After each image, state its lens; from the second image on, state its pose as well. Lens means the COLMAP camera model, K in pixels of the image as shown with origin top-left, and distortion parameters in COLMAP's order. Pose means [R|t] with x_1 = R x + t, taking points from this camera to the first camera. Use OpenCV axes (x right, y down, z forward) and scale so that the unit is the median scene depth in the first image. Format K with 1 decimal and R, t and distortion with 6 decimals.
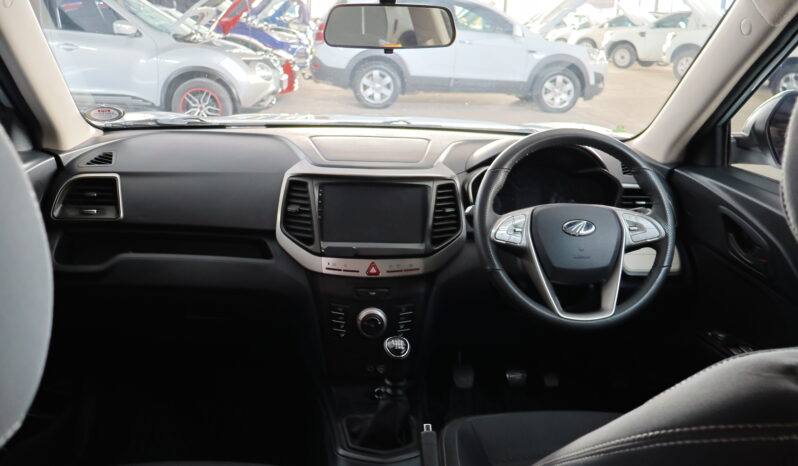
lens RADIAL K [[701.1, 0, 394.7], [0, 701.1, 234.7], [0, 0, 1]] dist [0.002764, 0.003047]
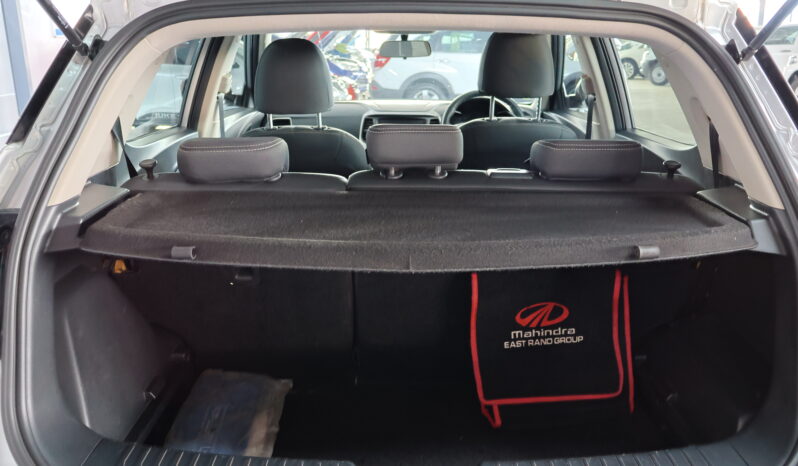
lens RADIAL K [[701.1, 0, 394.7], [0, 701.1, 234.7], [0, 0, 1]] dist [0.002764, 0.003047]
pose [[0.996380, -0.013501, -0.083930, 0.015621], [0.010277, 0.999197, -0.038737, 0.045983], [0.084386, 0.037734, 0.995718, -0.147412]]
